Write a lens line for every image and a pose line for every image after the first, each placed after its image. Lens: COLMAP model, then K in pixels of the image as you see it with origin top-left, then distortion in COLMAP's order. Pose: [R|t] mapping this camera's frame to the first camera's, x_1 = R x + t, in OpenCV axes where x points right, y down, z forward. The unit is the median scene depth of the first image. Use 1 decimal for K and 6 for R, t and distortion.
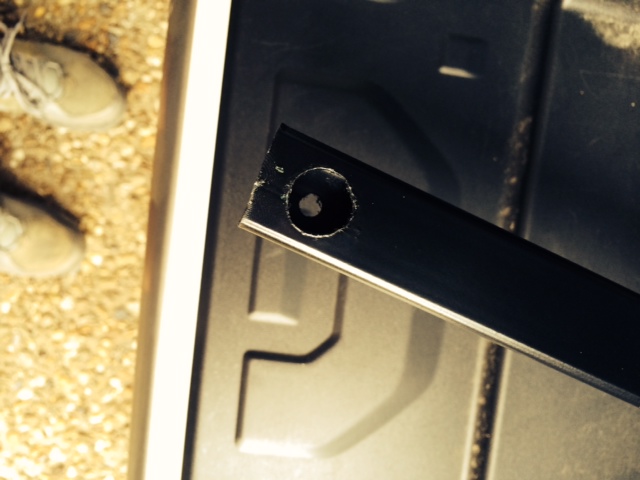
lens RADIAL K [[537.3, 0, 320.0], [0, 537.3, 240.0], [0, 0, 1]] dist [0.007065, -0.003630]
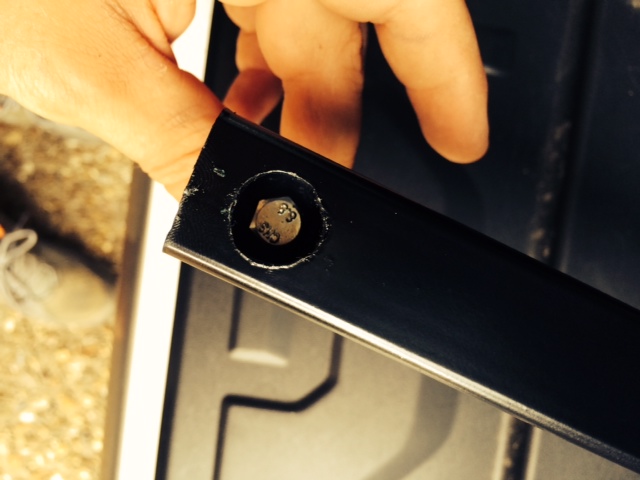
lens RADIAL K [[555.3, 0, 320.0], [0, 555.3, 240.0], [0, 0, 1]] dist [-0.006082, -0.011973]
pose [[0.999120, 0.015019, -0.039164, 0.040441], [-0.016390, 0.999255, -0.034936, -0.008568], [0.038610, 0.035547, 0.998622, 0.127446]]
